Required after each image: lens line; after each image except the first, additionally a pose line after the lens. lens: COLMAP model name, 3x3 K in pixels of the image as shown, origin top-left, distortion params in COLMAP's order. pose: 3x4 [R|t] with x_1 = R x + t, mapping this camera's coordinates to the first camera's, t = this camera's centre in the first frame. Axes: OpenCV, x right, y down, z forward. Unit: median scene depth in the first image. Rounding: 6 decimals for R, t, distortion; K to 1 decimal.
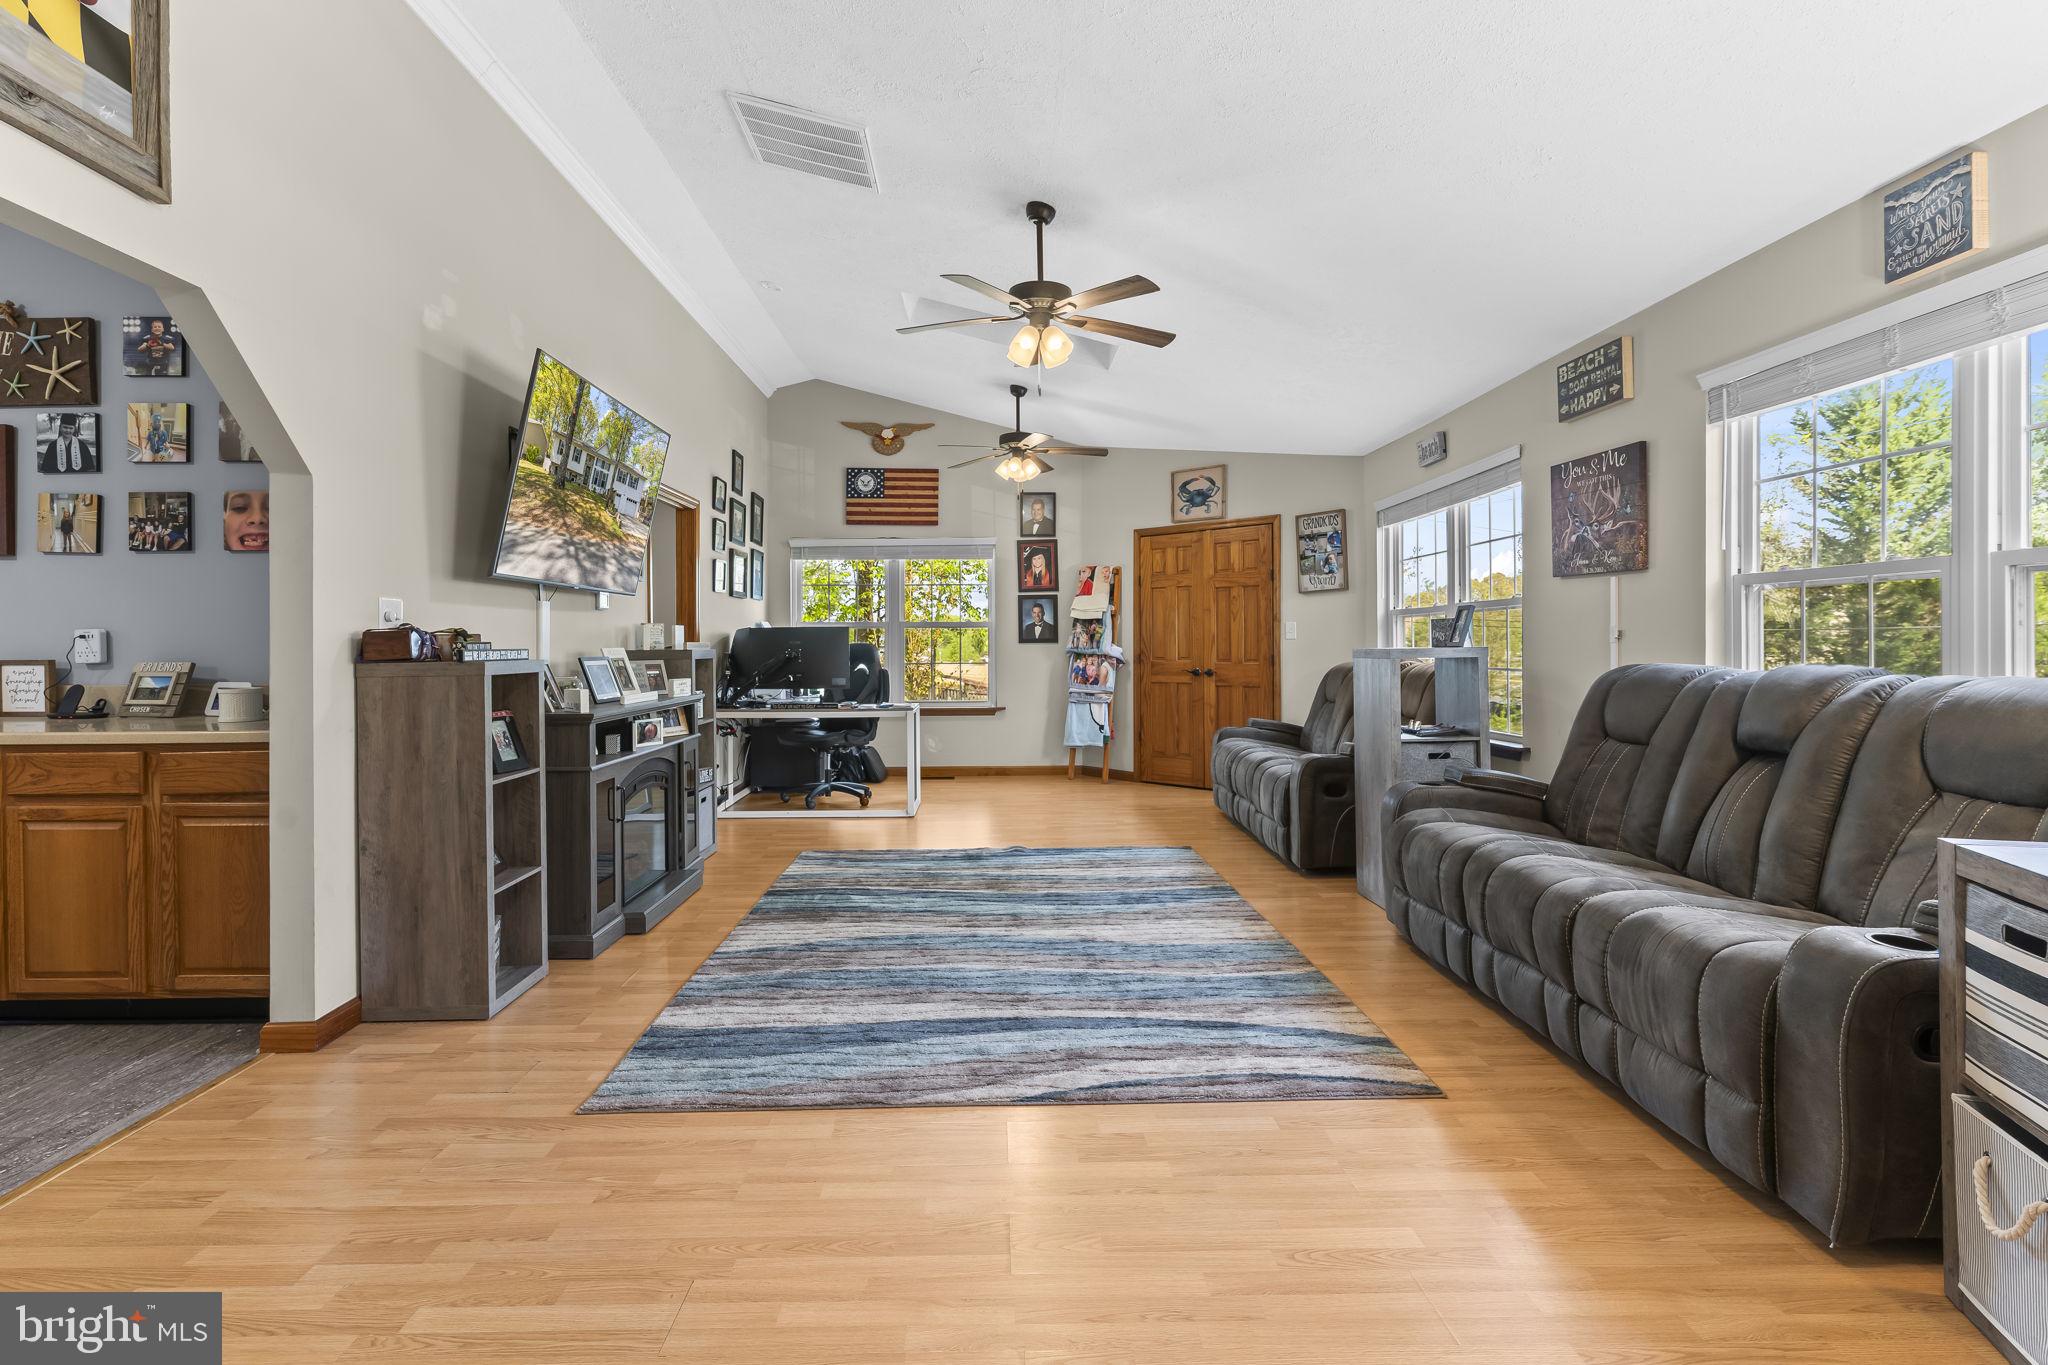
lens RADIAL K [[983.2, 0, 995.4], [0, 983.2, 644.5], [0, 0, 1]] dist [0.001054, 0.000121]
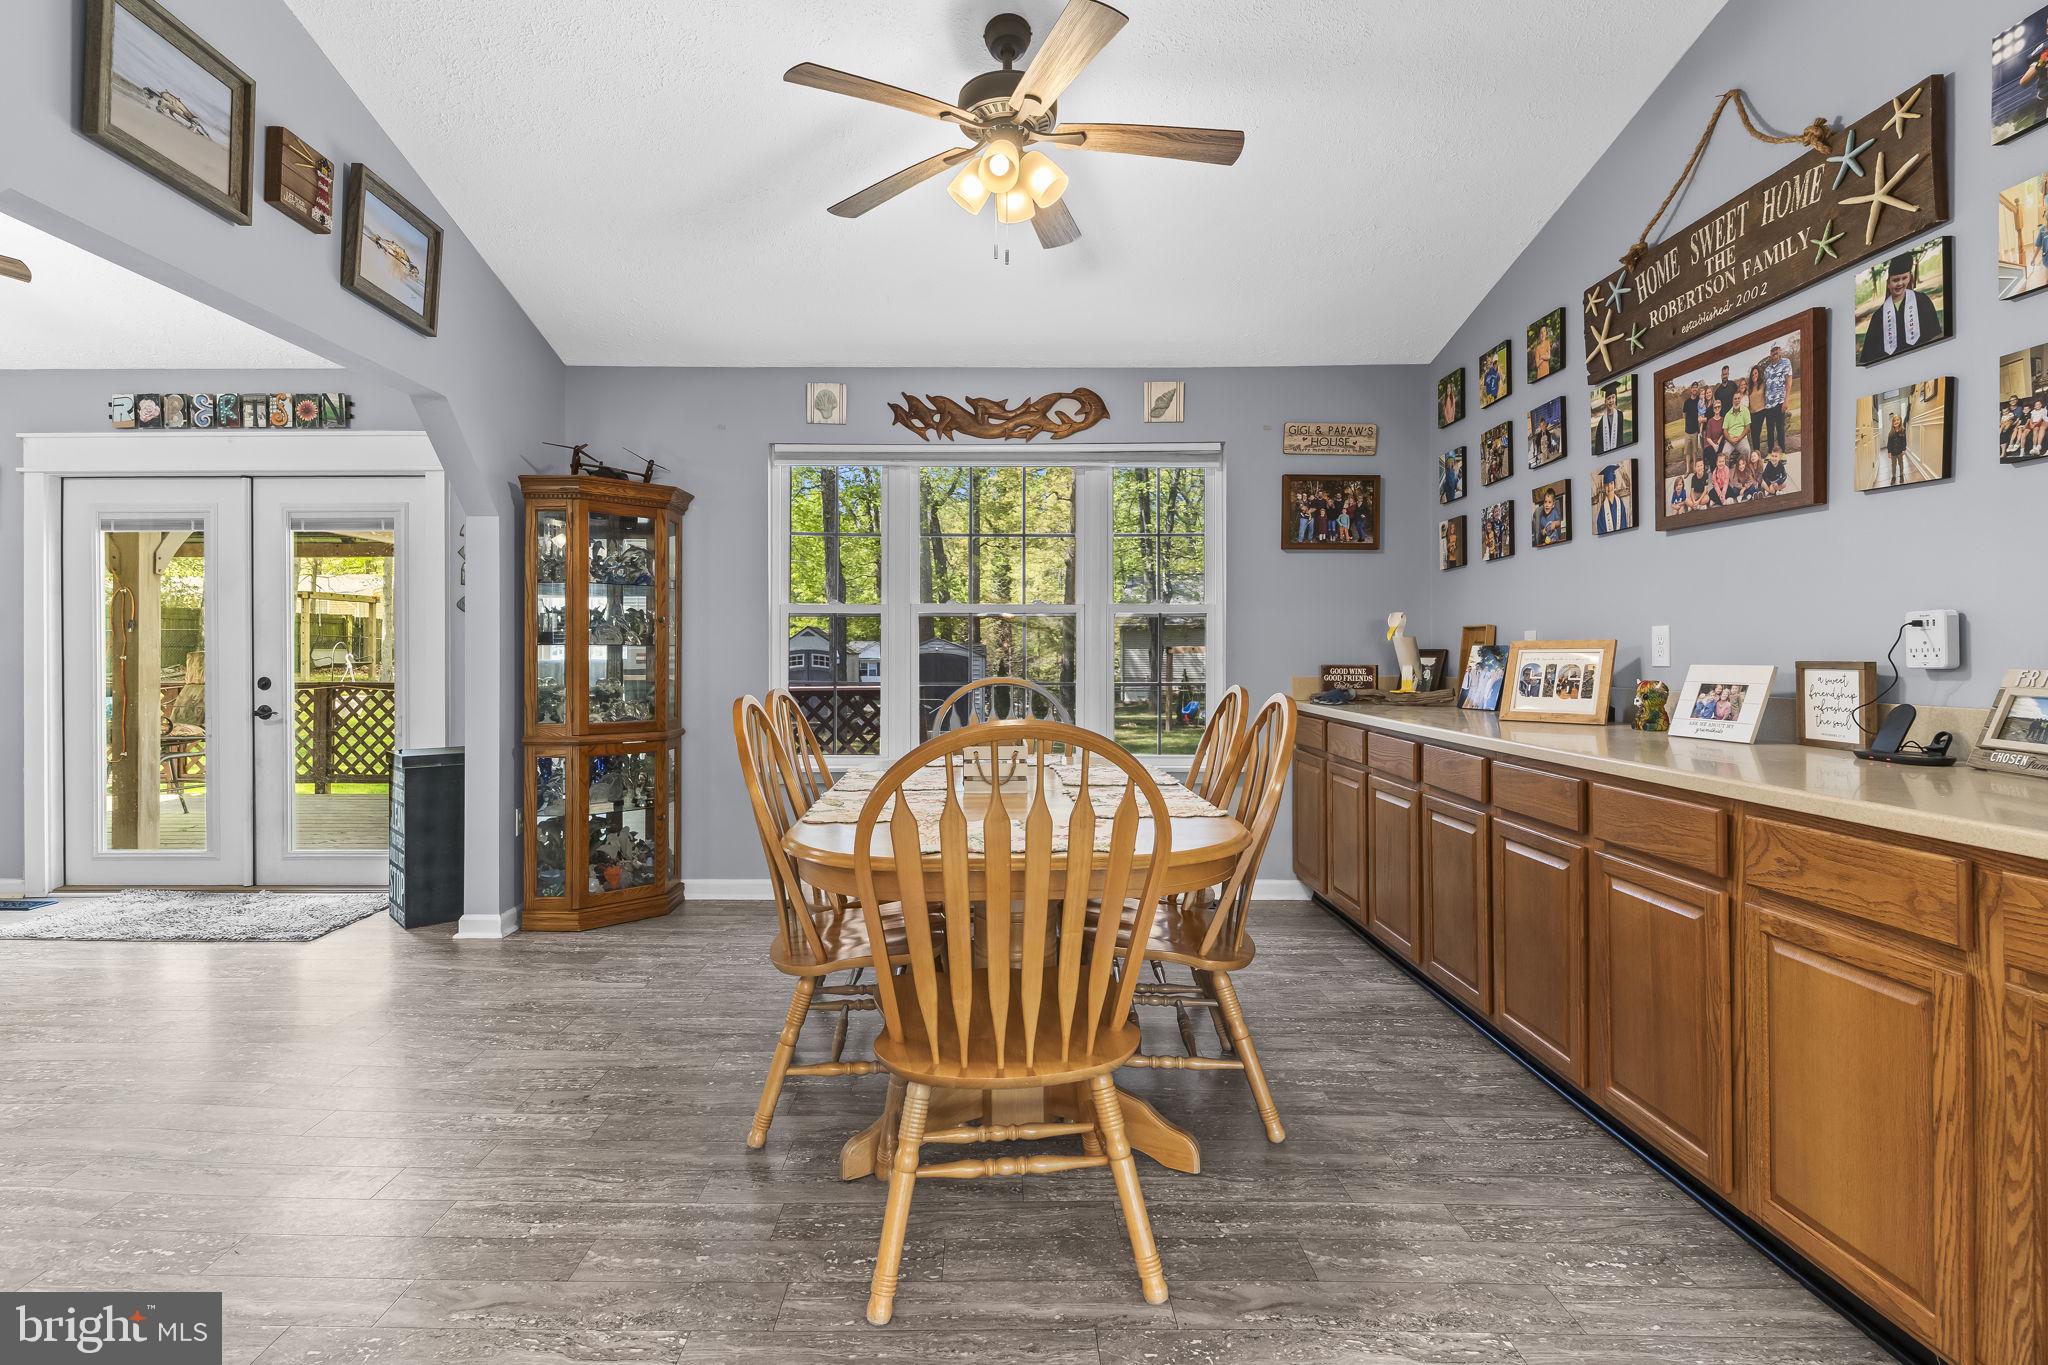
lens RADIAL K [[983.2, 0, 980.9], [0, 983.2, 656.5], [0, 0, 1]] dist [0.001054, 0.000121]
pose [[-0.025399, 0.011048, -0.999616, -0.321254], [0.002882, 0.999936, 0.010979, 0.003783], [0.999673, -0.002602, -0.025429, 0.451901]]
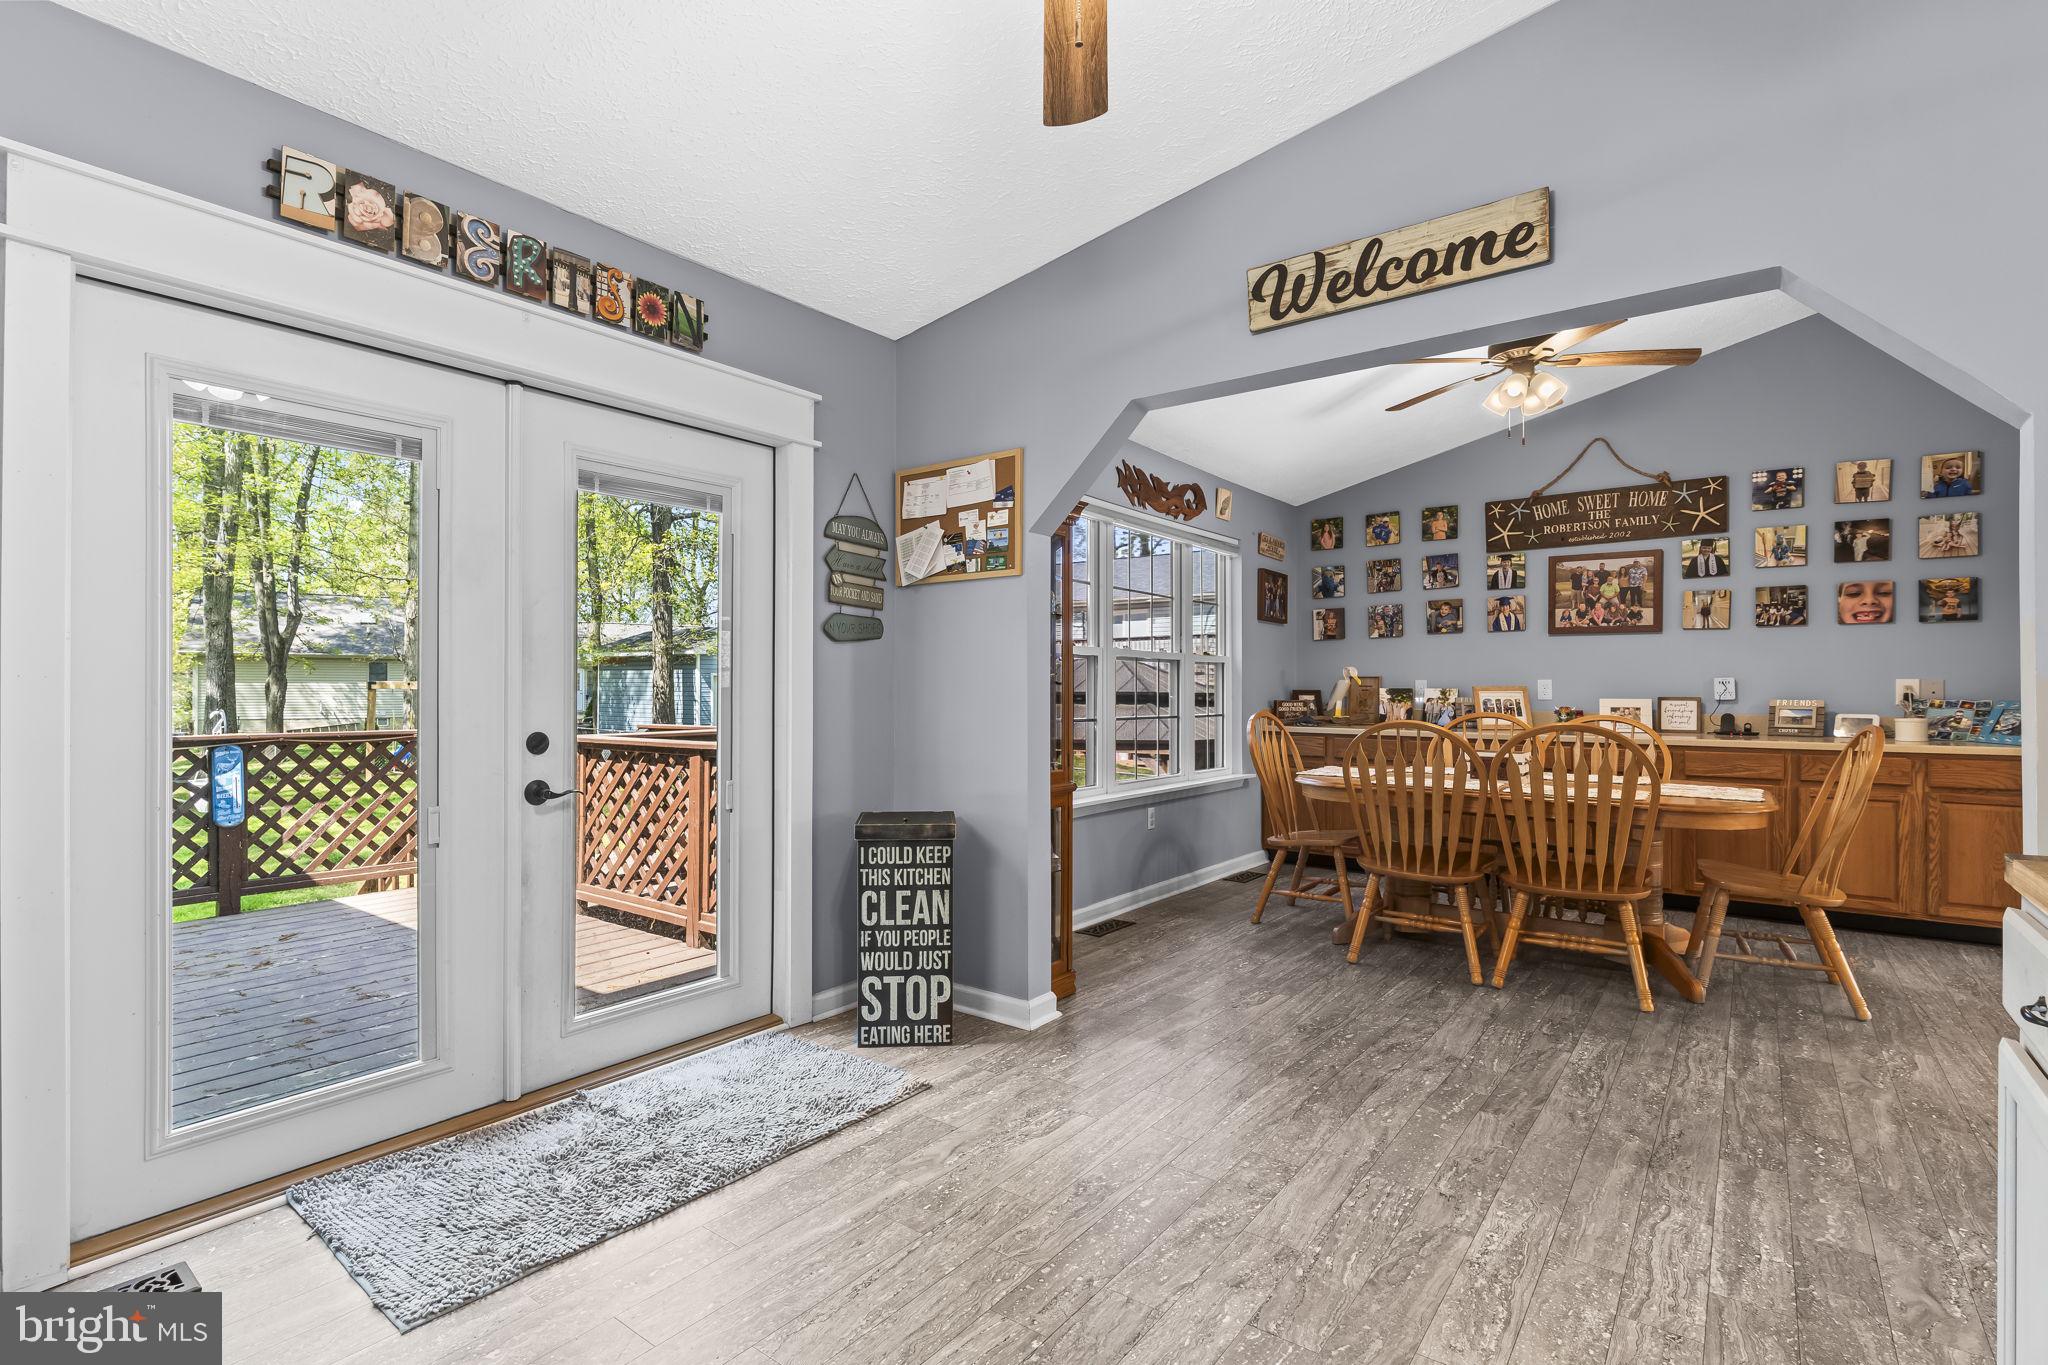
lens RADIAL K [[983.2, 0, 978.1], [0, 983.2, 682.1], [0, 0, 1]] dist [0.001054, 0.000121]
pose [[0.779305, 0.003723, -0.626634, -0.869380], [-0.006856, 0.999973, -0.002586, 0.003415], [0.626607, 0.006312, 0.779309, -0.938796]]
